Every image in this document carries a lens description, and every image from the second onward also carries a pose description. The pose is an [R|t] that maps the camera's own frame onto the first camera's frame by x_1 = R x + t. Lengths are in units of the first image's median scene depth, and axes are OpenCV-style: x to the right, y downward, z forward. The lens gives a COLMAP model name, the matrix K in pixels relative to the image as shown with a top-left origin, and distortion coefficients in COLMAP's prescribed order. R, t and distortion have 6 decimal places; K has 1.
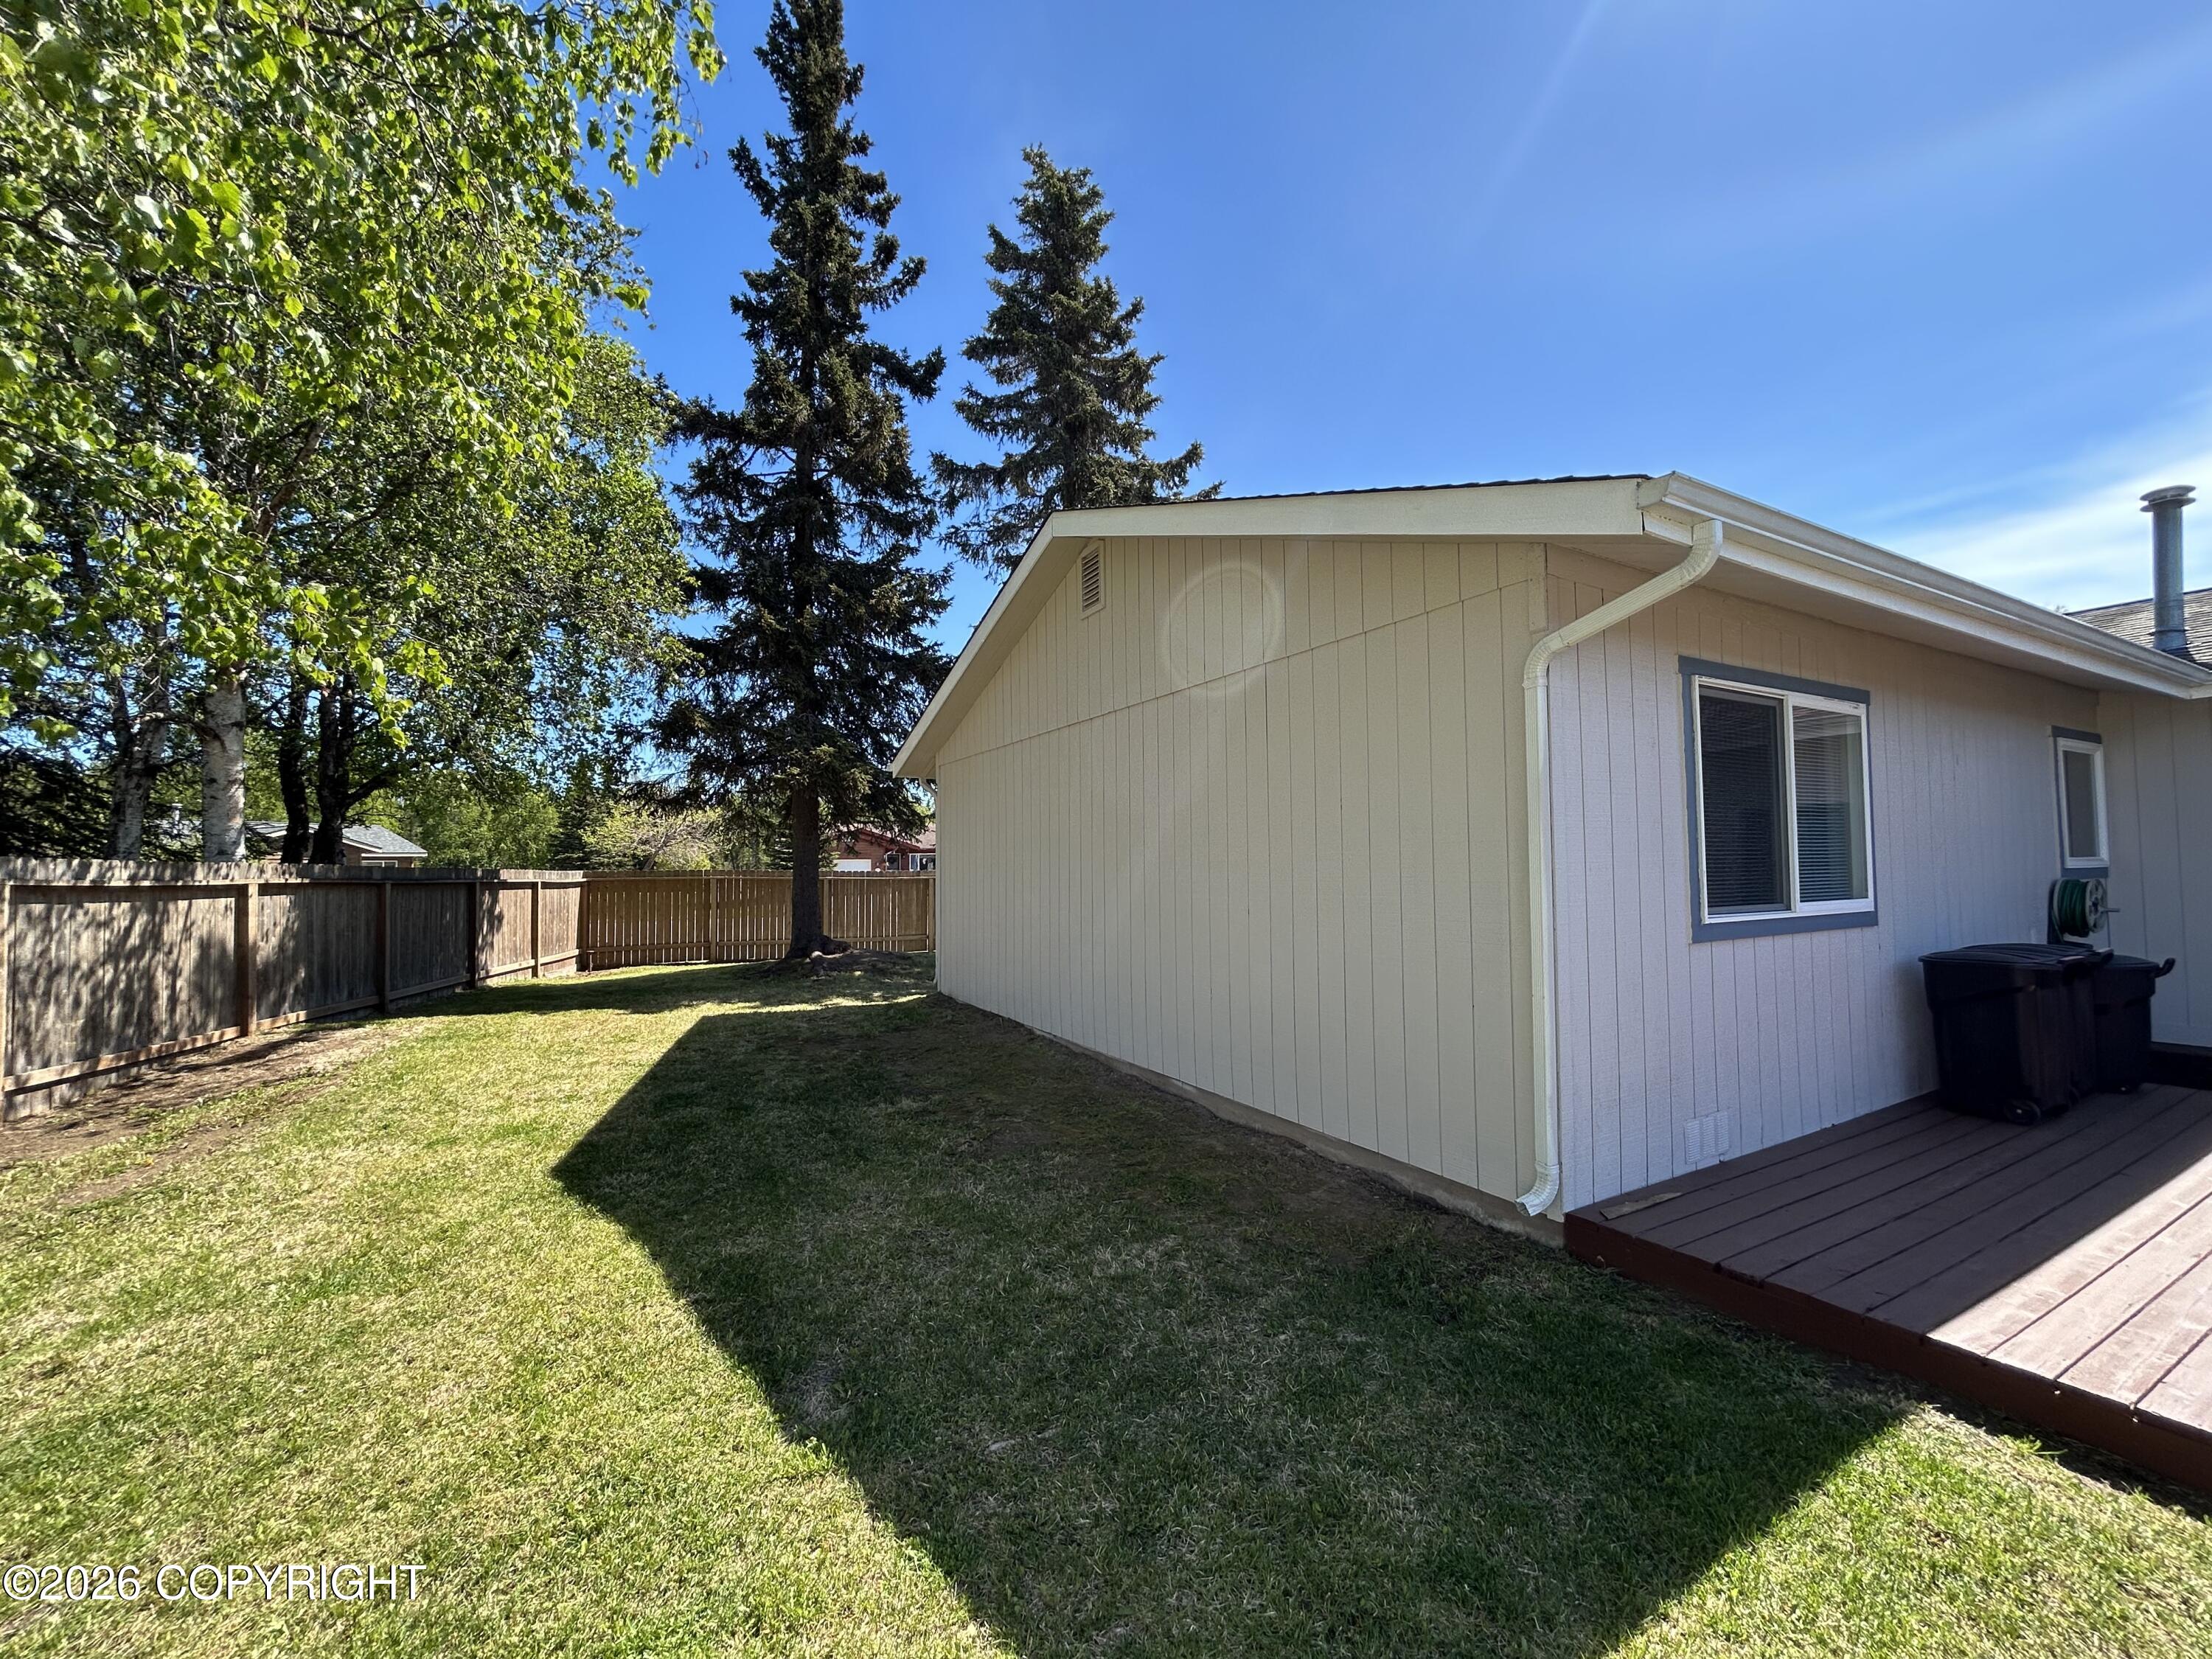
lens RADIAL K [[888.1, 0, 1119.4], [0, 888.1, 828.8], [0, 0, 1]] dist [-0.007818, 0.001723]
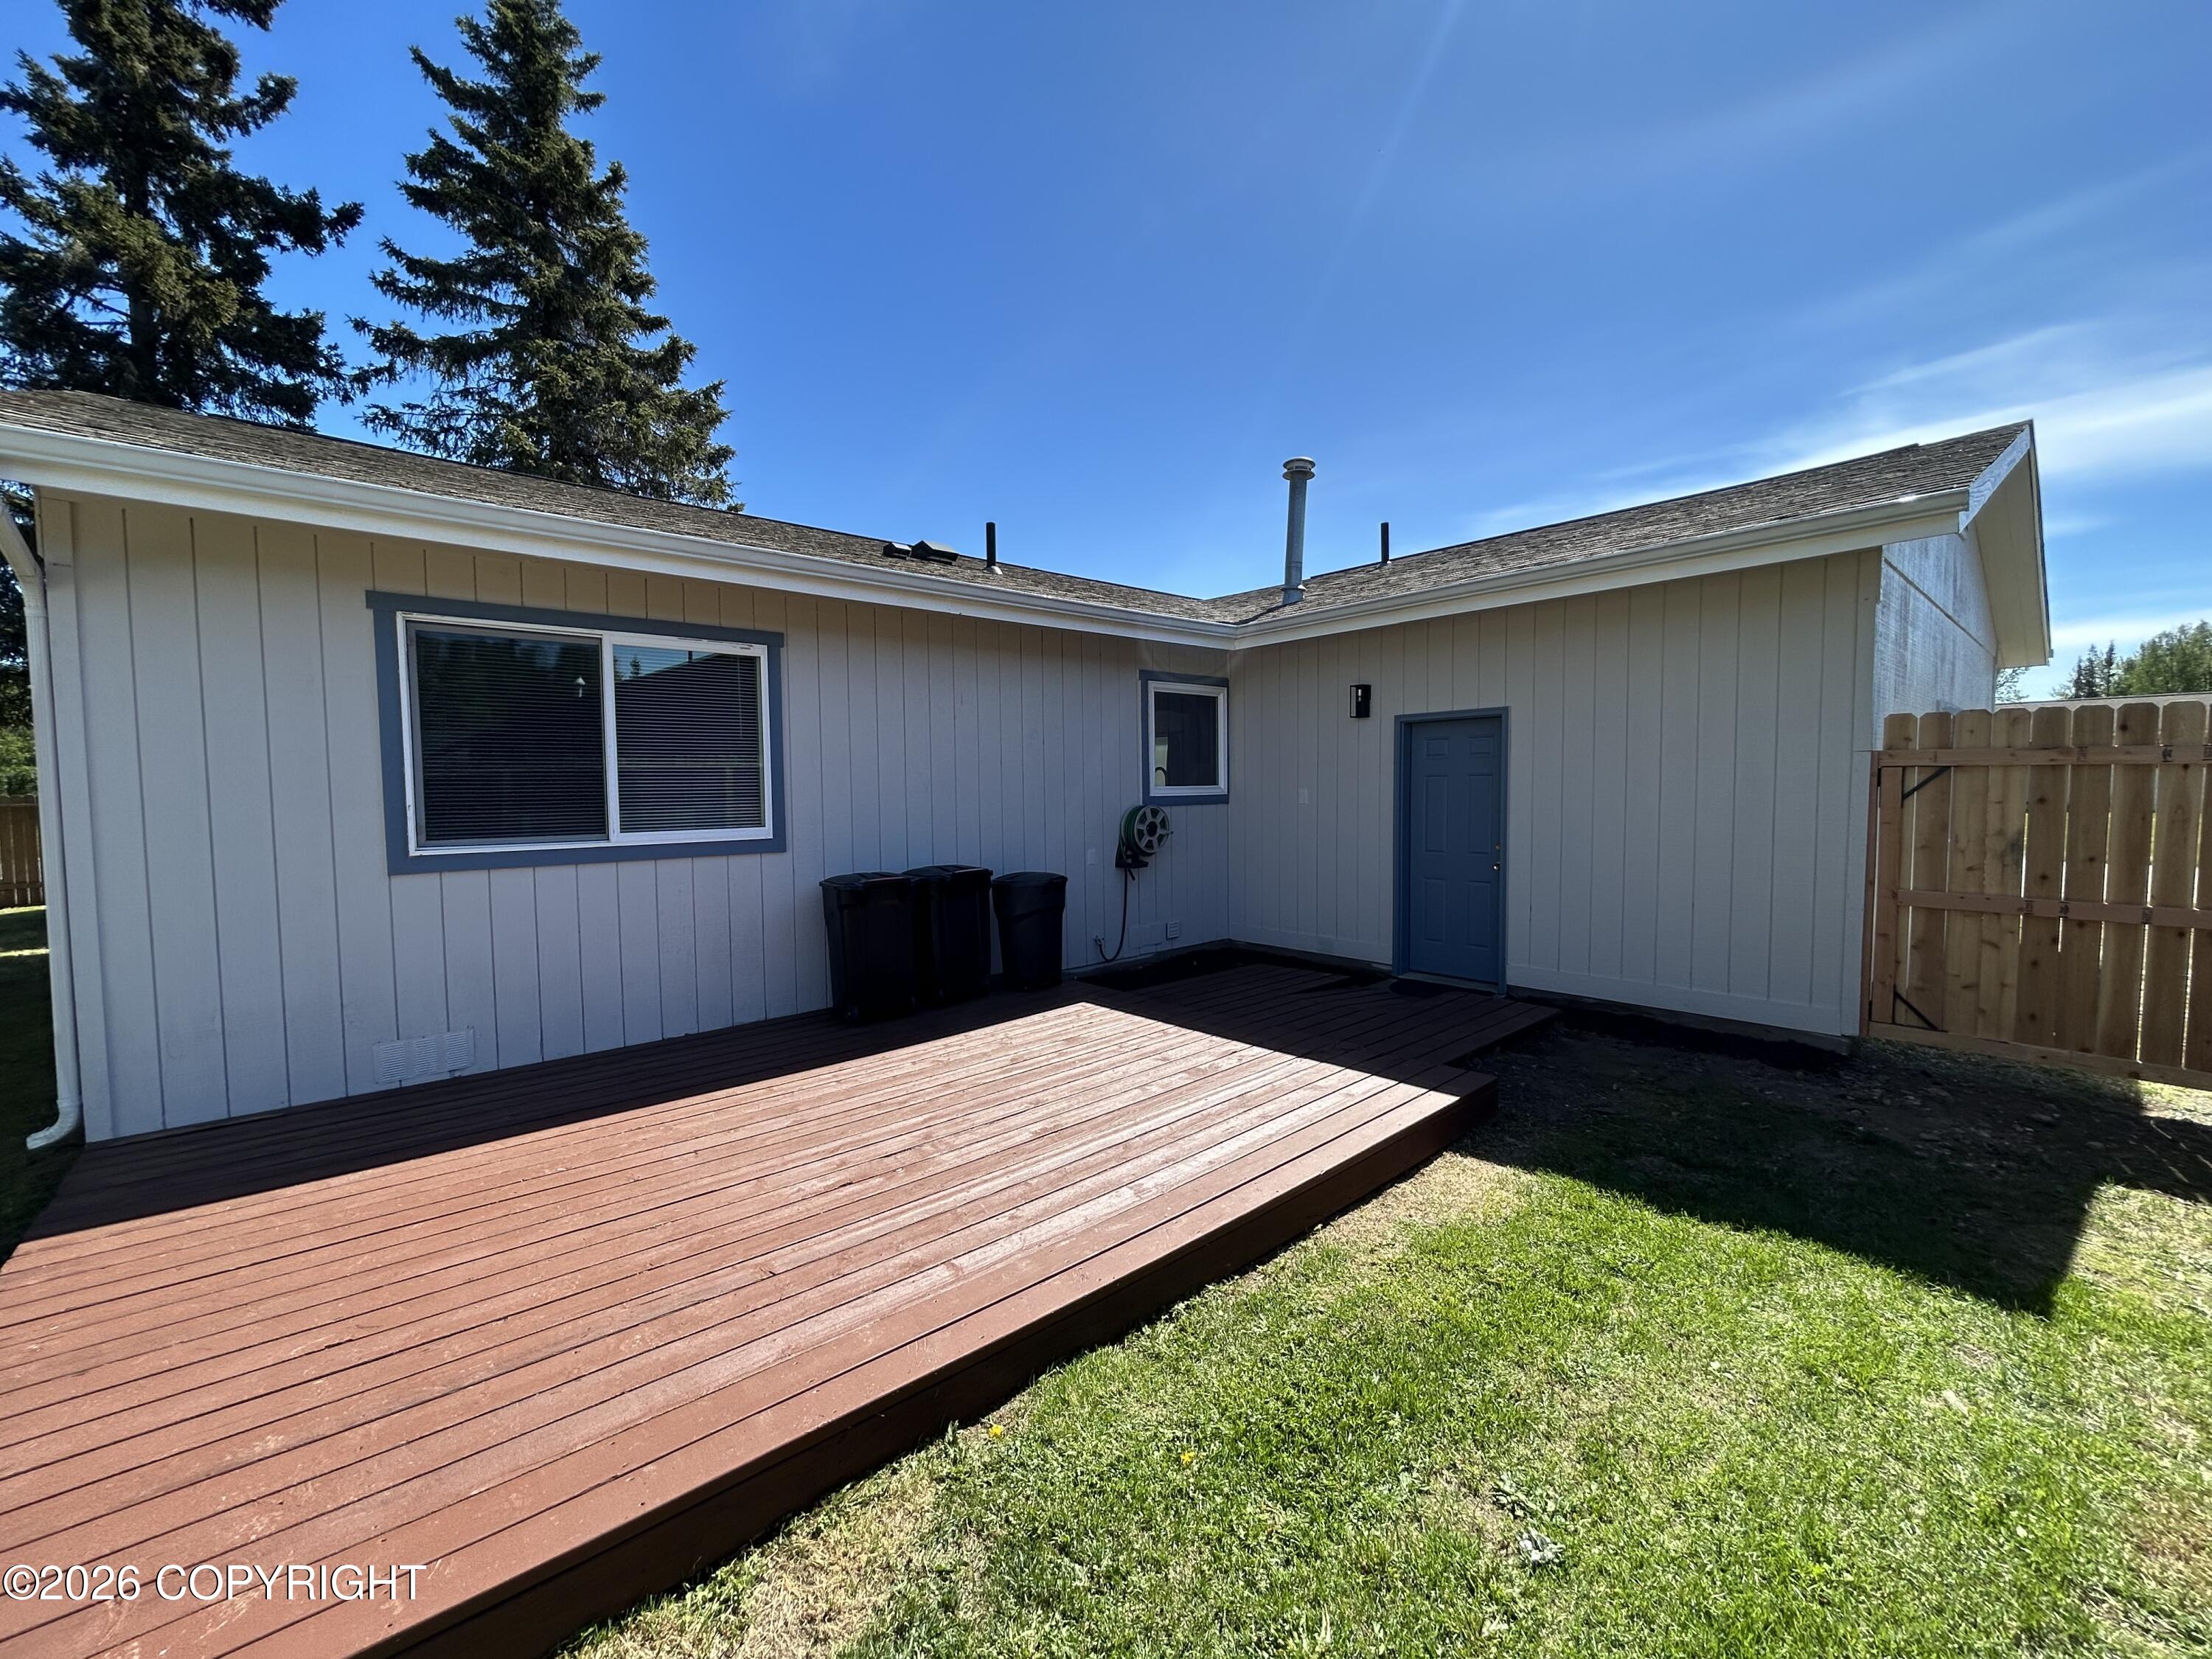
lens RADIAL K [[888.1, 0, 1102.3], [0, 888.1, 817.9], [0, 0, 1]] dist [-0.007818, 0.001723]
pose [[0.978483, -0.005813, 0.206246, 0.772929], [-0.010440, 0.996927, 0.077631, -0.015251], [-0.206064, -0.078114, 0.975416, -0.097540]]
